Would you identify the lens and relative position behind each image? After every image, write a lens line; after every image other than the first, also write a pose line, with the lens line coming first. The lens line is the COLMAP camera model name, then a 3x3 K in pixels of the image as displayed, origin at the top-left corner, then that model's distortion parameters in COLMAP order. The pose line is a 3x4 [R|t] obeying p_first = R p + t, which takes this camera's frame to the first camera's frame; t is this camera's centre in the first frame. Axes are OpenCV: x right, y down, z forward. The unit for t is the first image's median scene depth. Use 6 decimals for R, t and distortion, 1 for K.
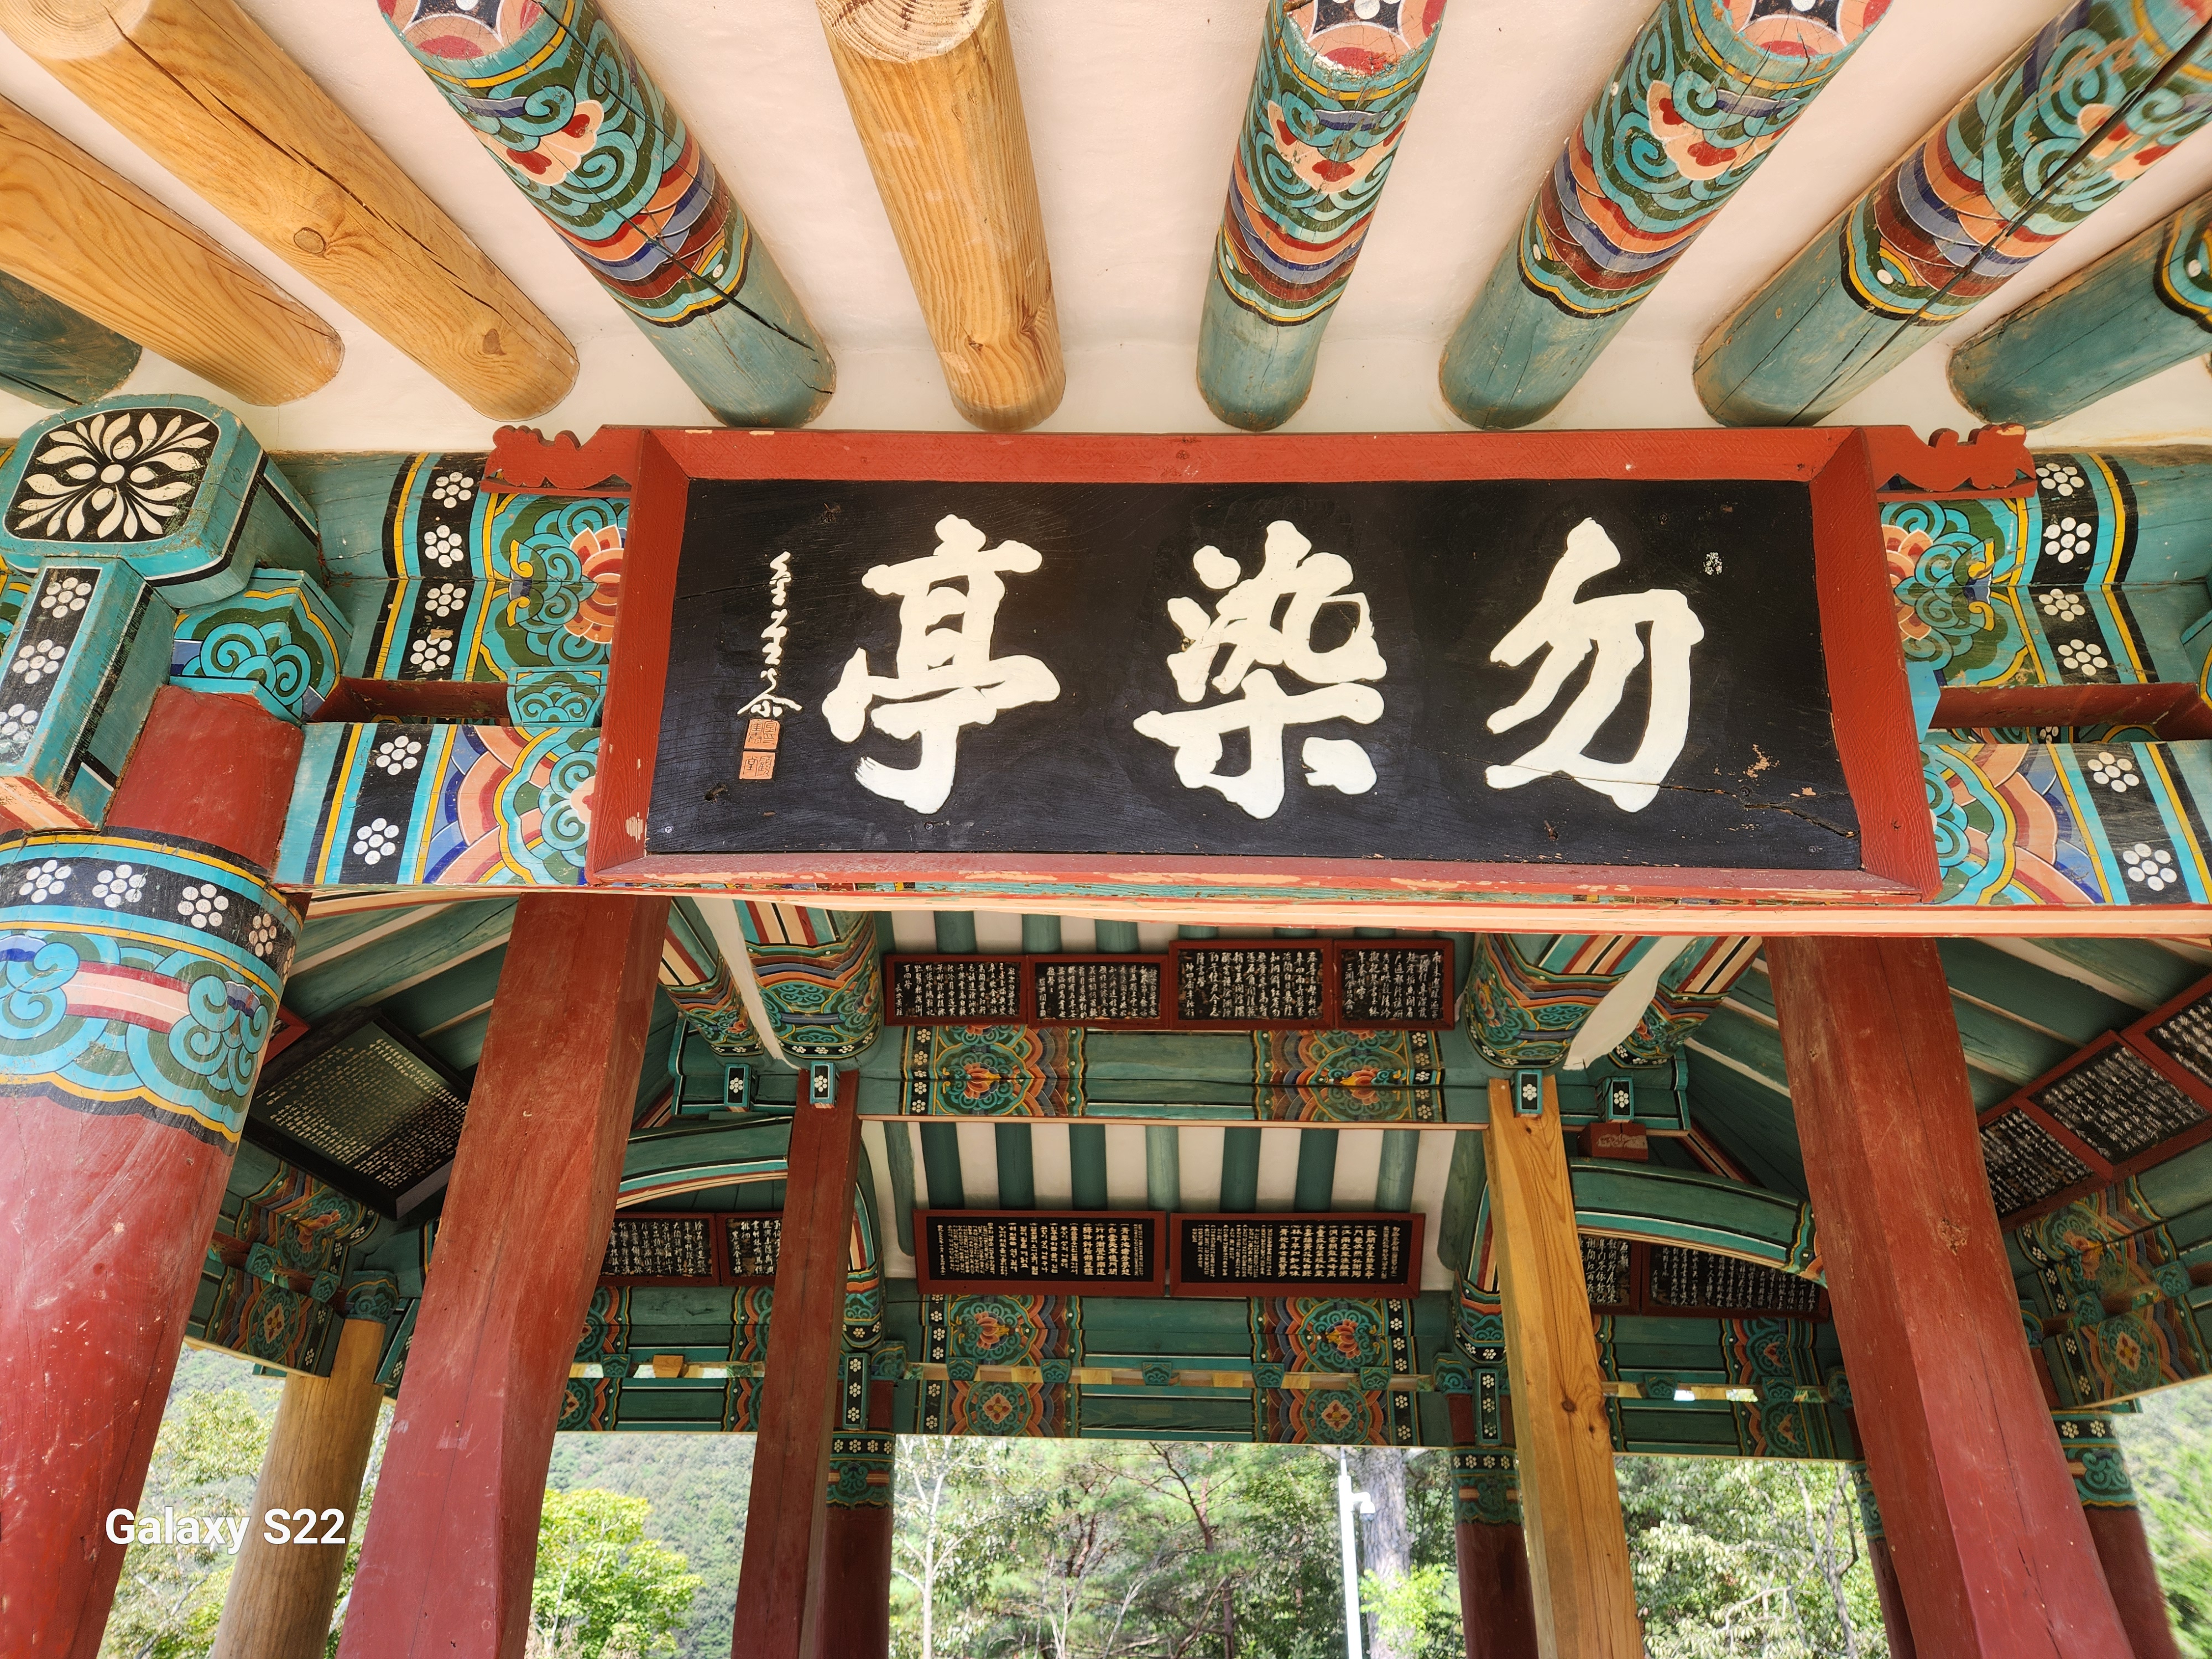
lens RADIAL K [[1497.3, 0, 1053.7], [0, 1497.3, 835.6], [0, 0, 1]] dist [0.080314, -0.001445]
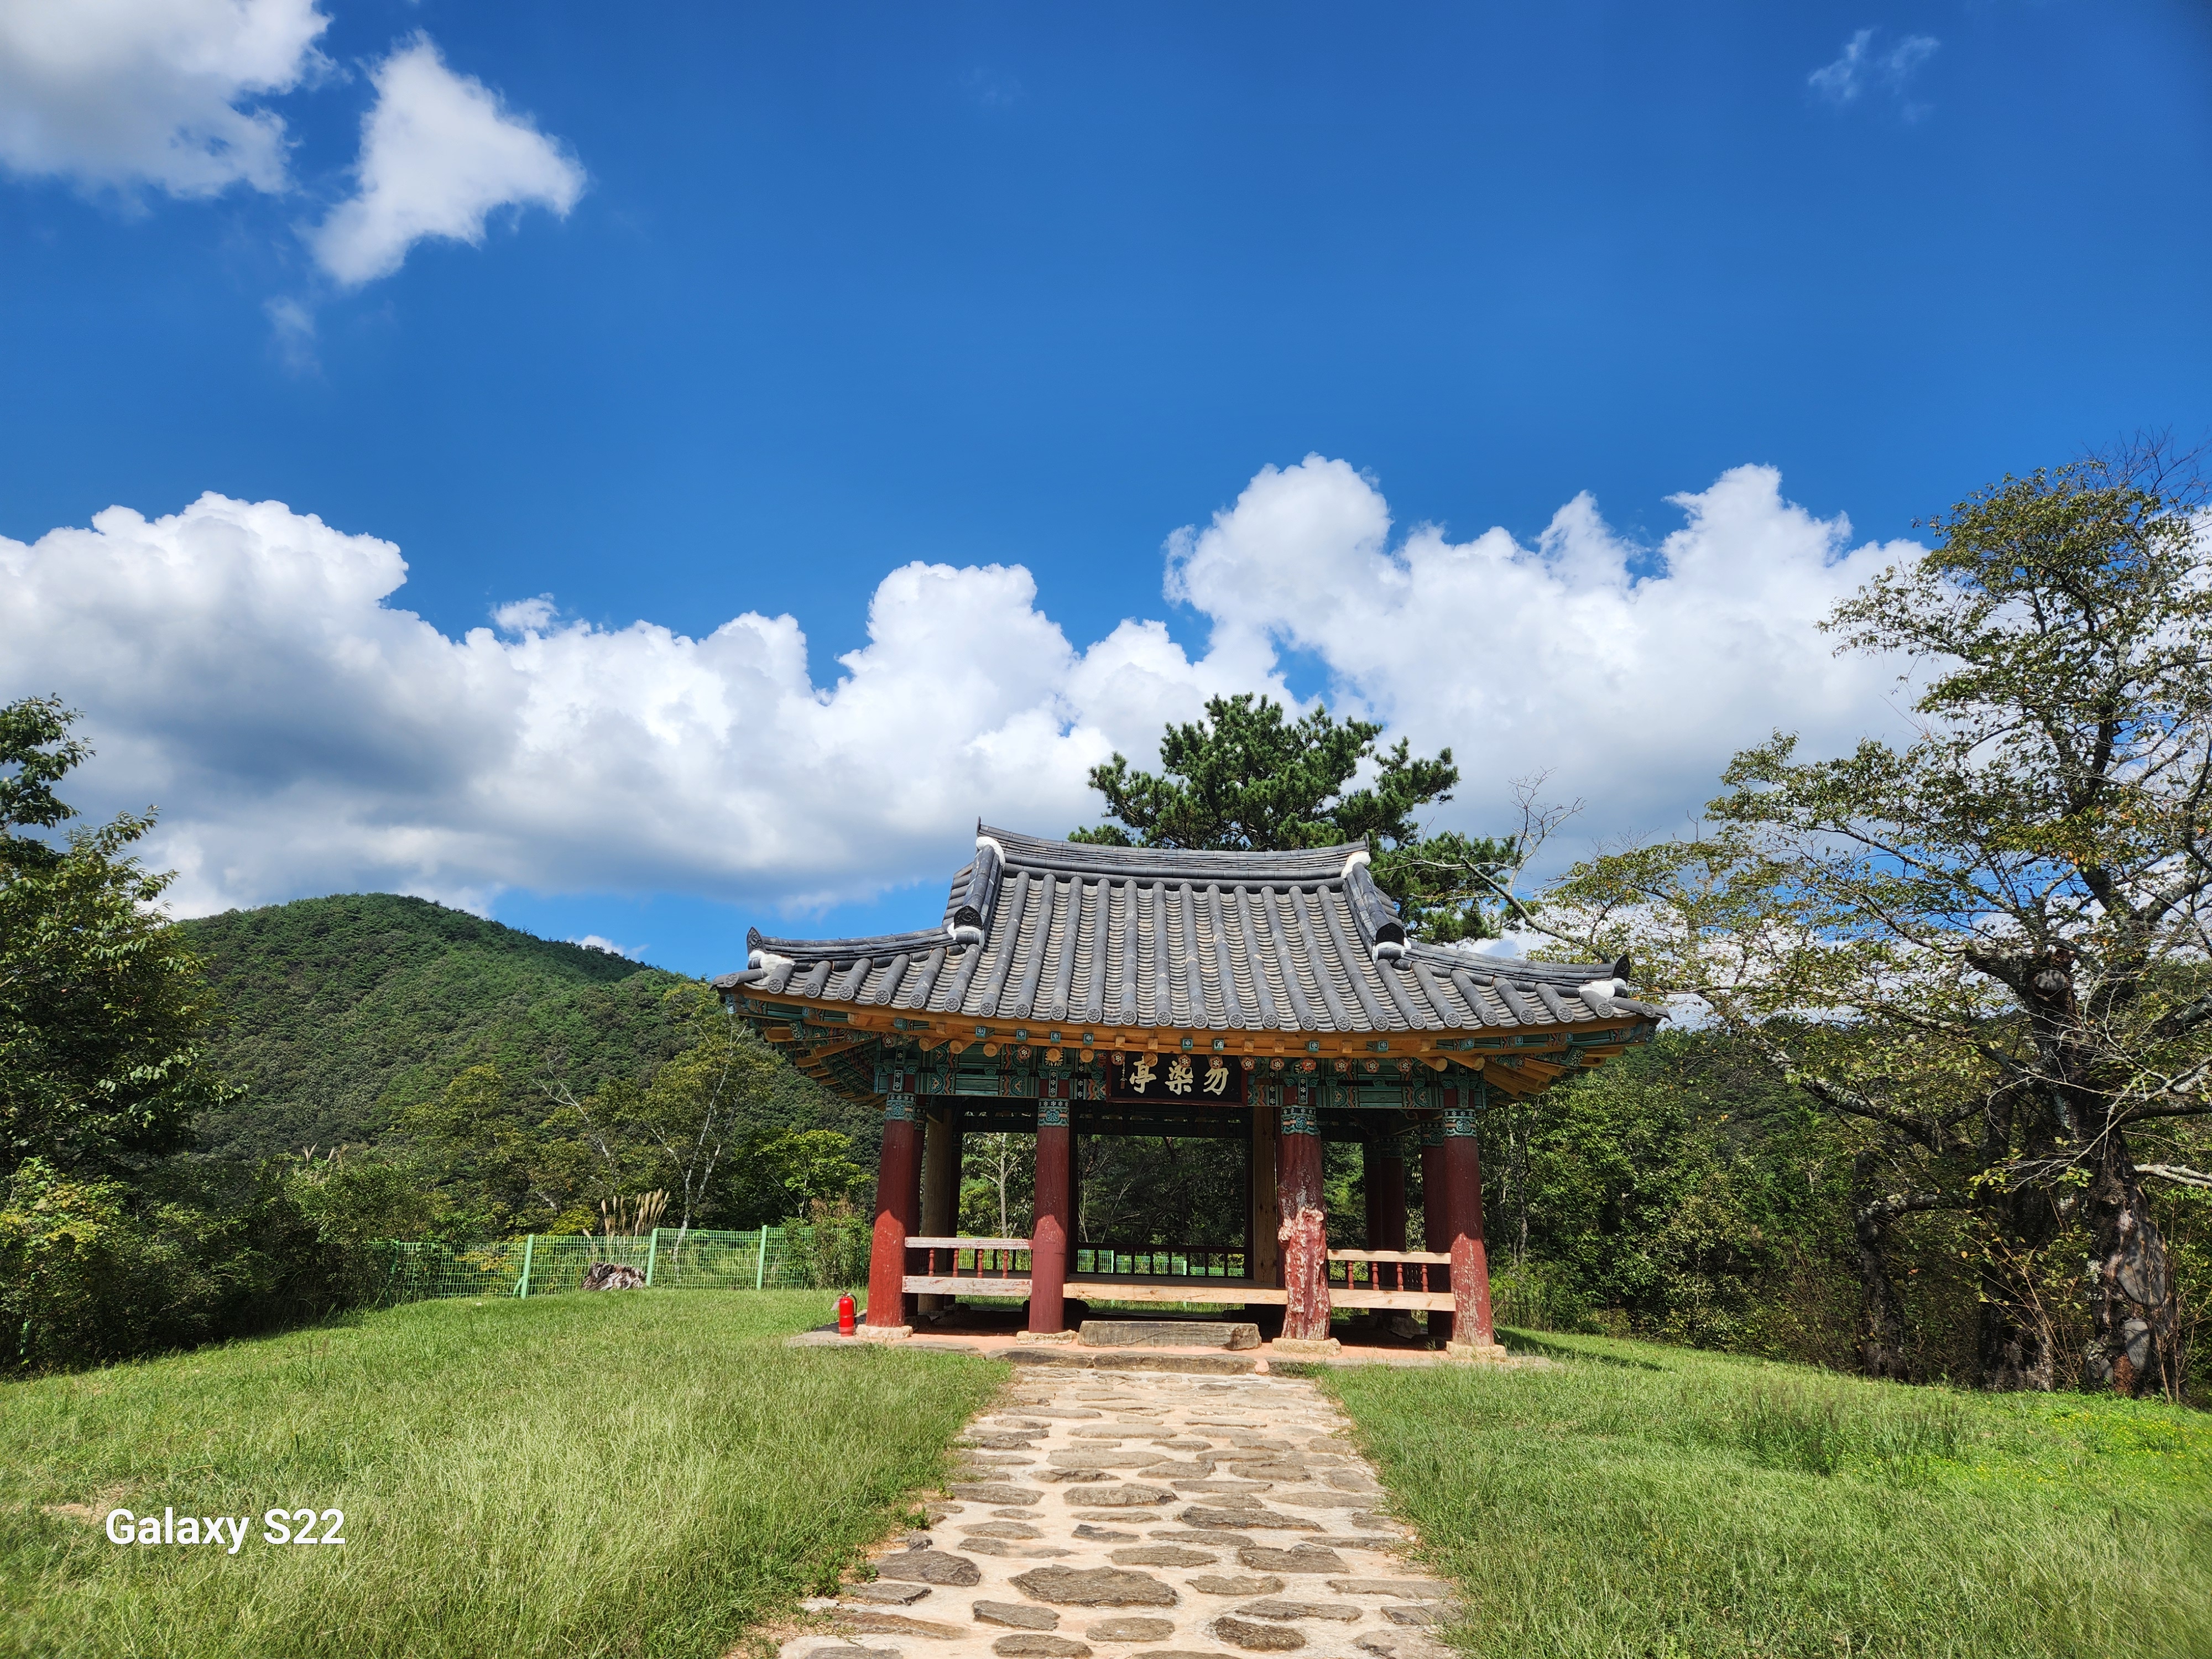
lens RADIAL K [[1497.3, 0, 1053.7], [0, 1497.3, 835.6], [0, 0, 1]] dist [0.080314, -0.001445]
pose [[0.999898, 0.007315, 0.012274, -0.556740], [-0.009874, 0.974649, 0.223520, -2.674940], [-0.010328, -0.223619, 0.974622, -5.633438]]
